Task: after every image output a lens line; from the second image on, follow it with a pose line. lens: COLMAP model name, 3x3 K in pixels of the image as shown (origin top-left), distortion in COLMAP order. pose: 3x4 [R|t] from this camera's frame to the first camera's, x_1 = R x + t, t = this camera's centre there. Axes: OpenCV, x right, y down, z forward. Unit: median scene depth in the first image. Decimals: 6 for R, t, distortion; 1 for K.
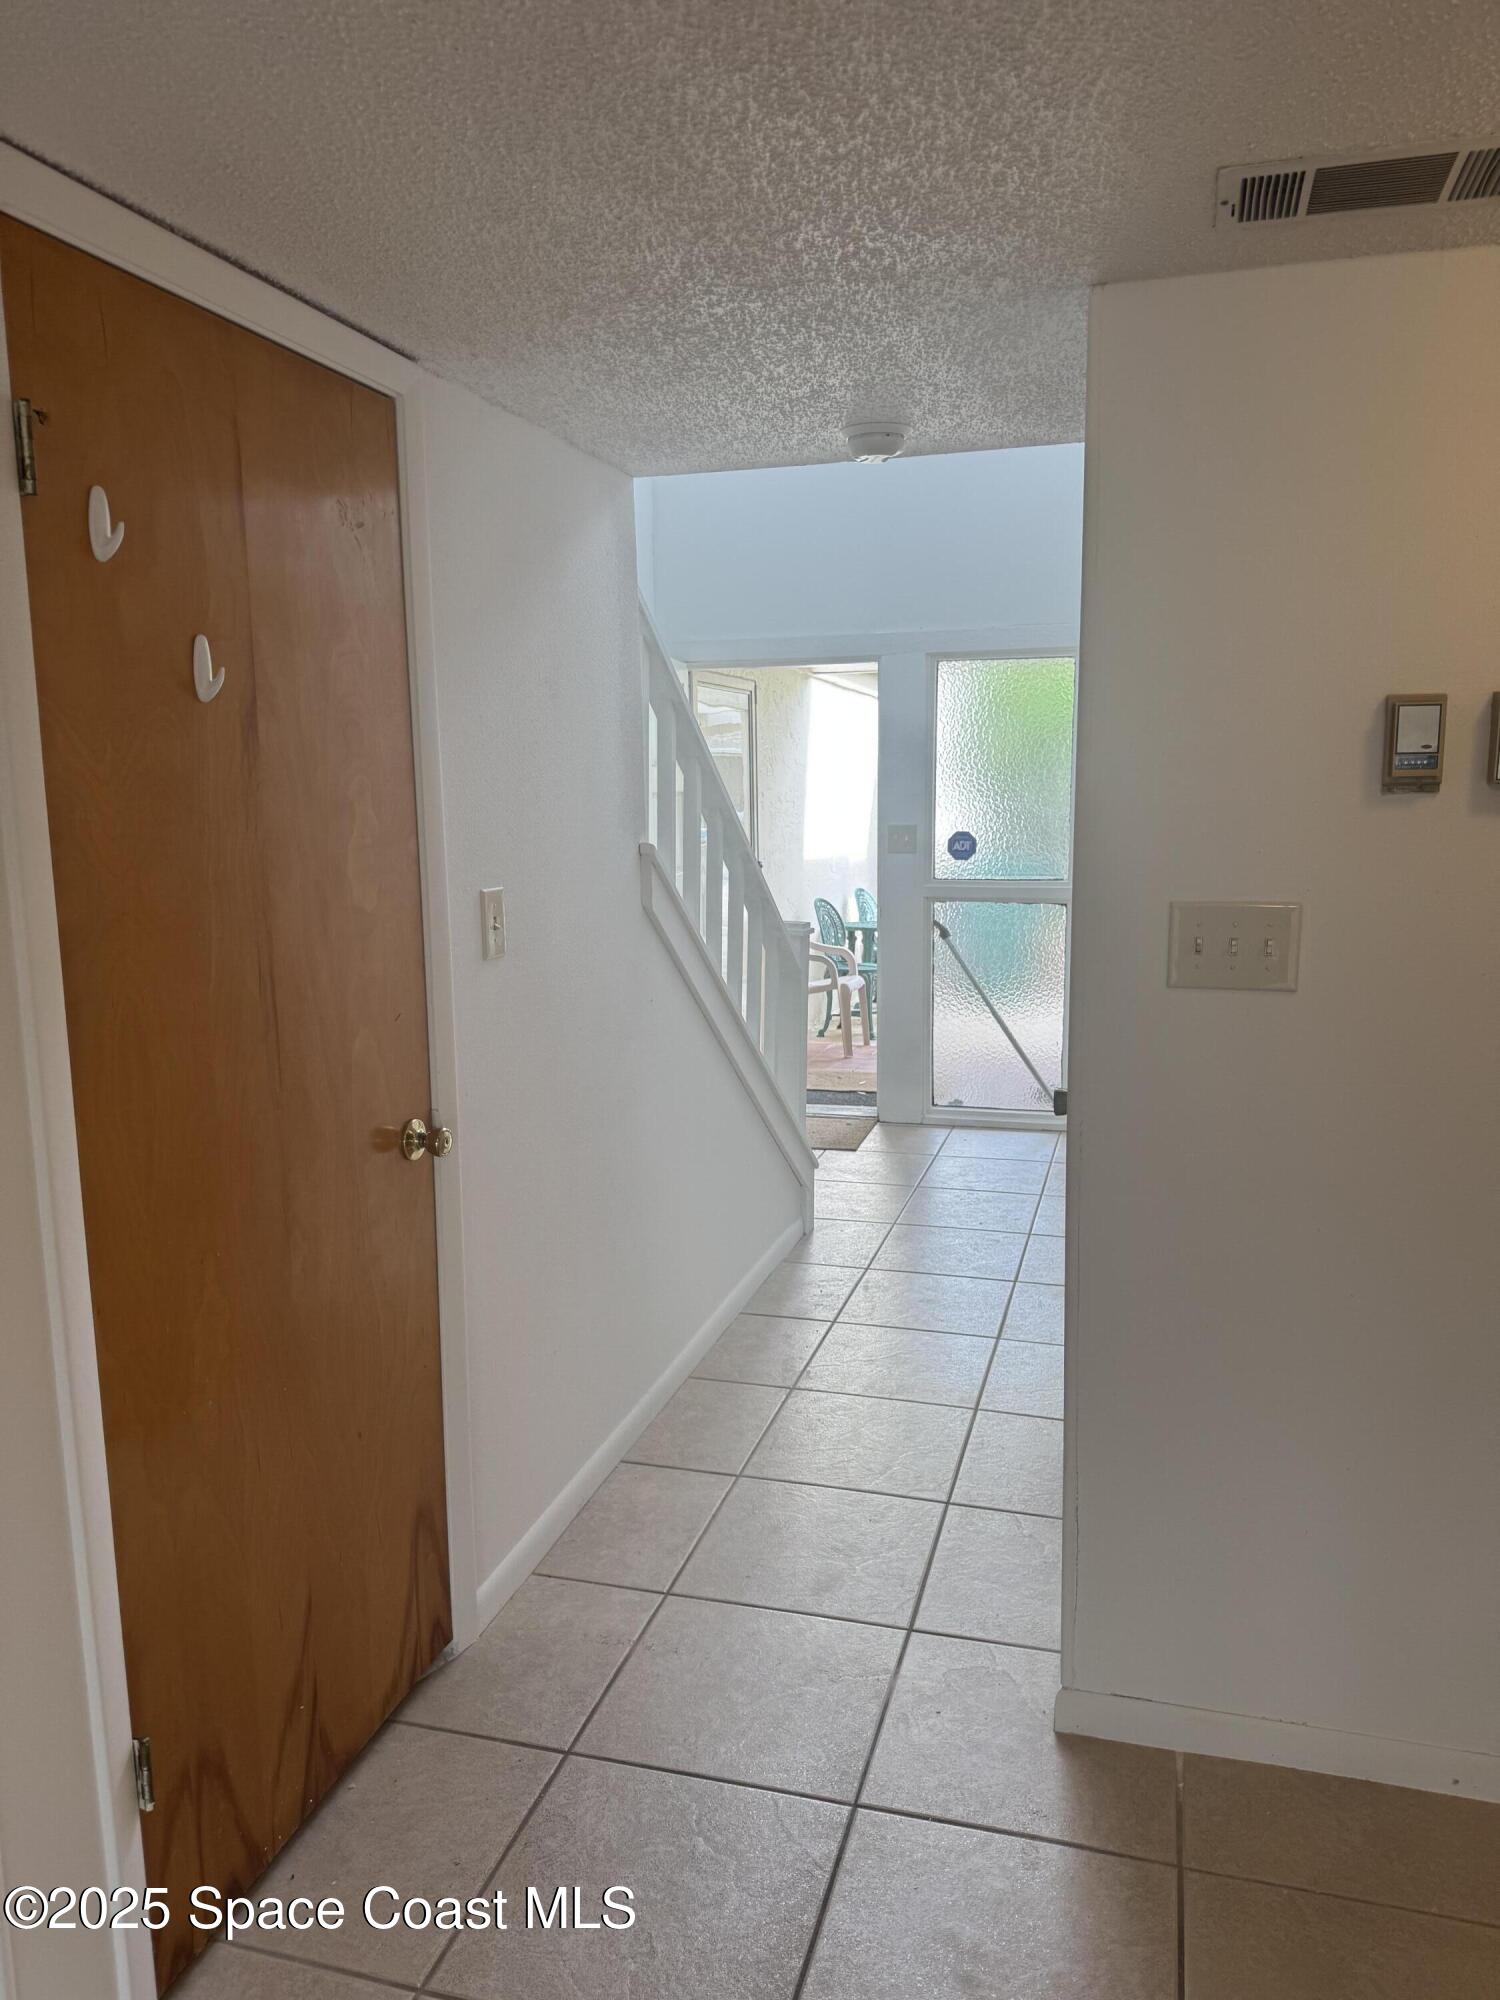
lens RADIAL K [[1402.7, 0, 750.0], [0, 1402.7, 1000.0], [0, 0, 1]] dist [0.166173, -0.300336]
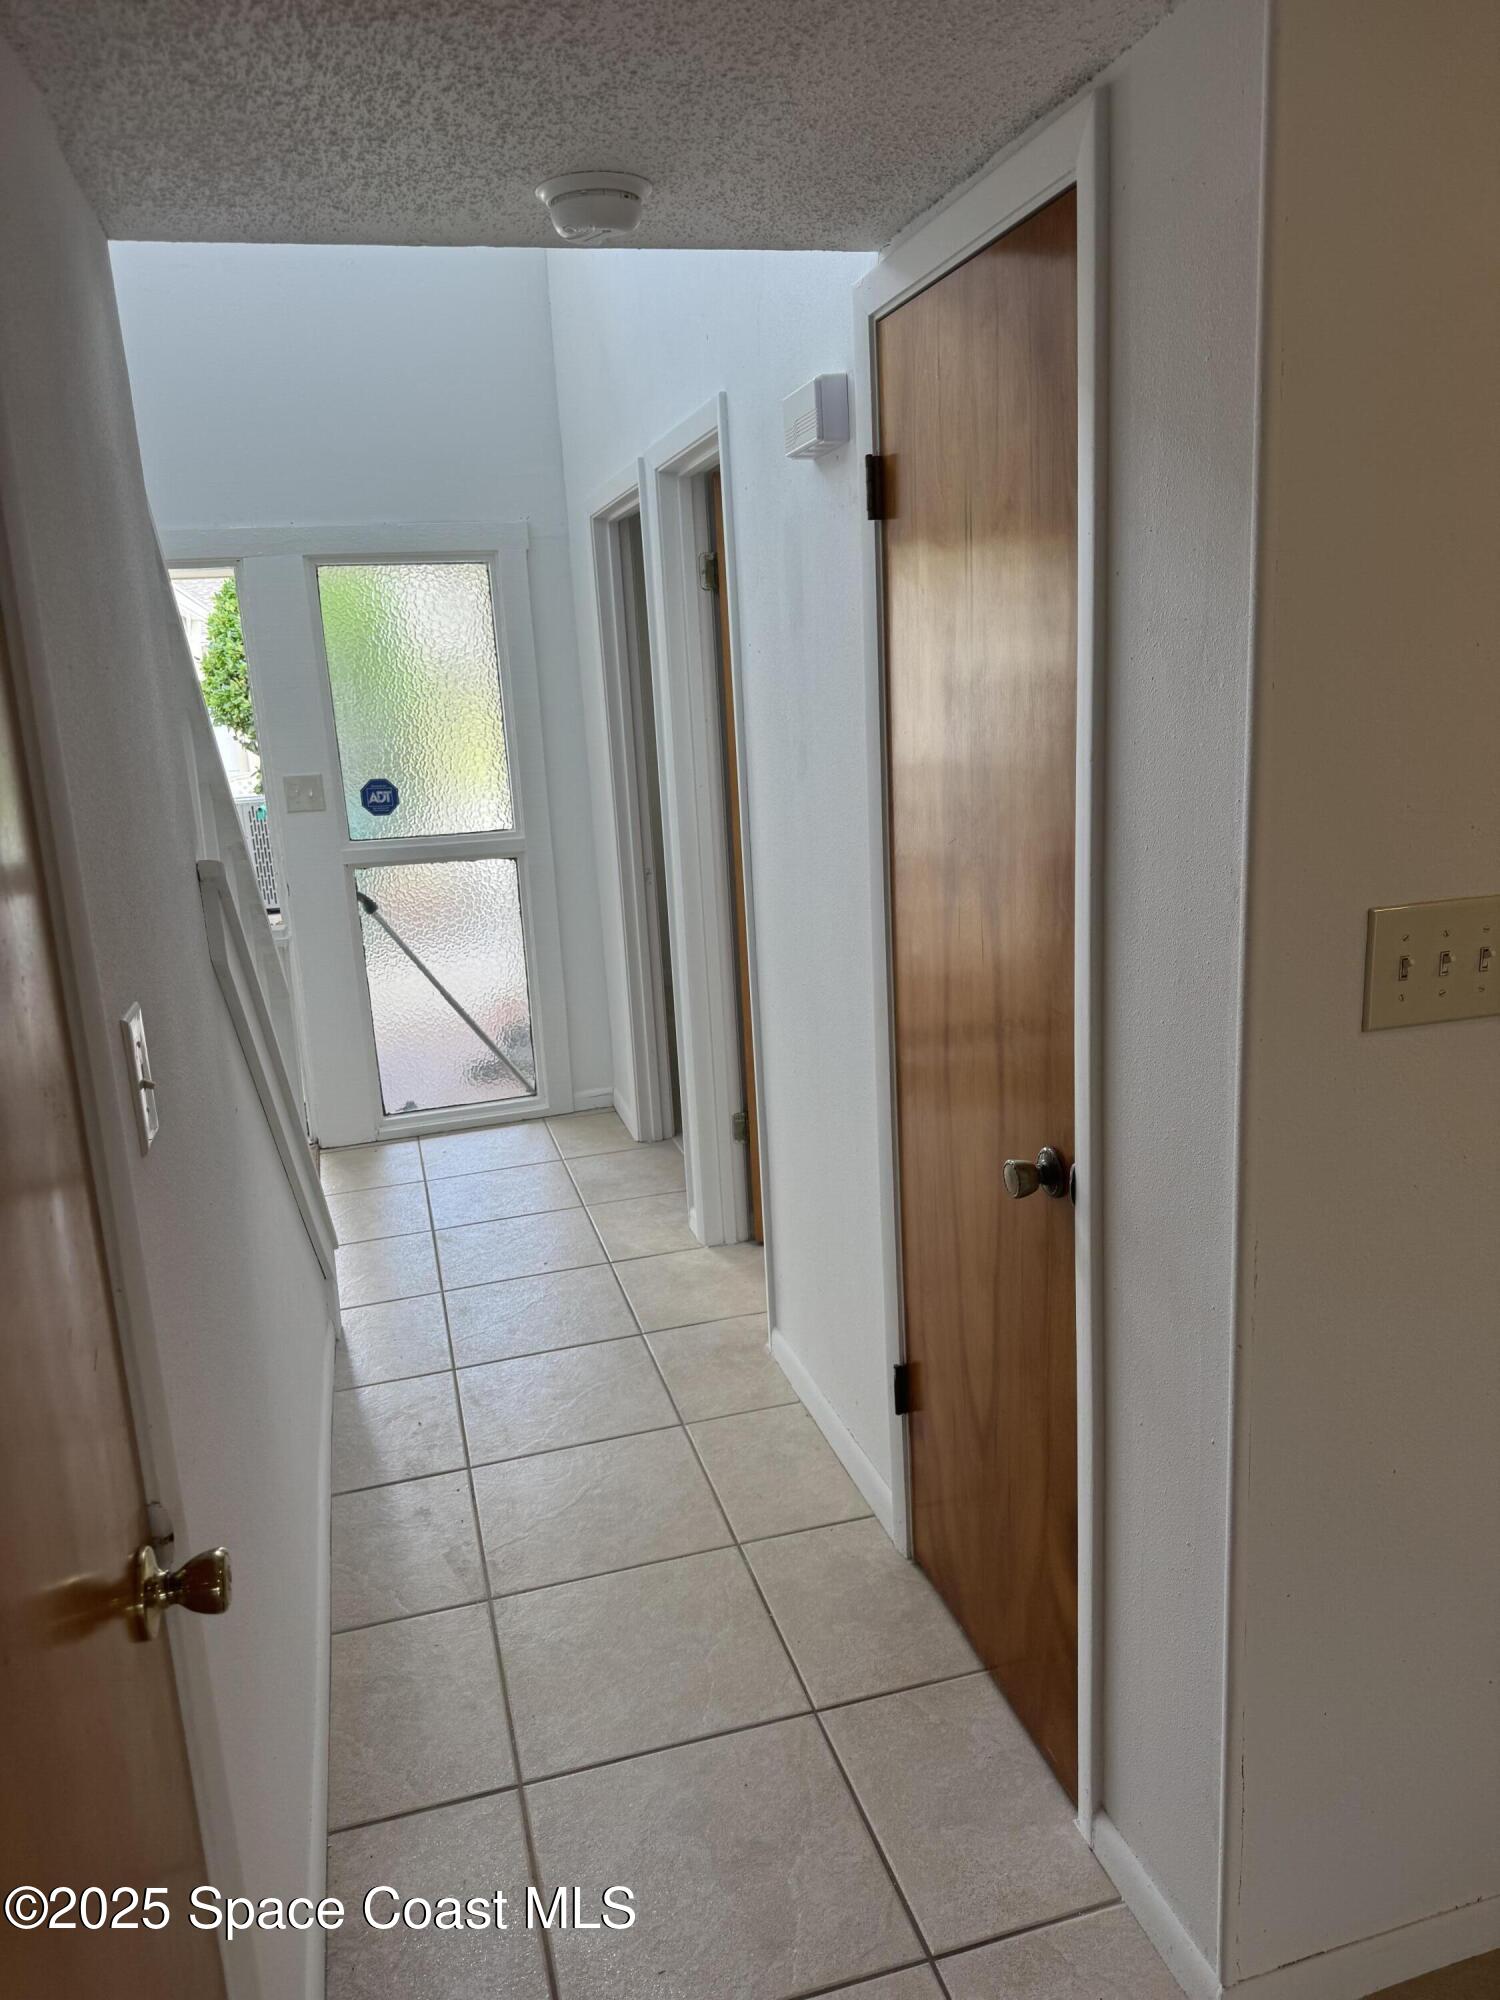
lens RADIAL K [[1402.7, 0, 750.0], [0, 1402.7, 1000.0], [0, 0, 1]] dist [0.166173, -0.300336]
pose [[0.846039, -0.150701, 0.511378, -0.105672], [0.121755, 0.988483, 0.089868, -0.041513], [-0.519032, -0.013770, 0.854644, 0.188227]]
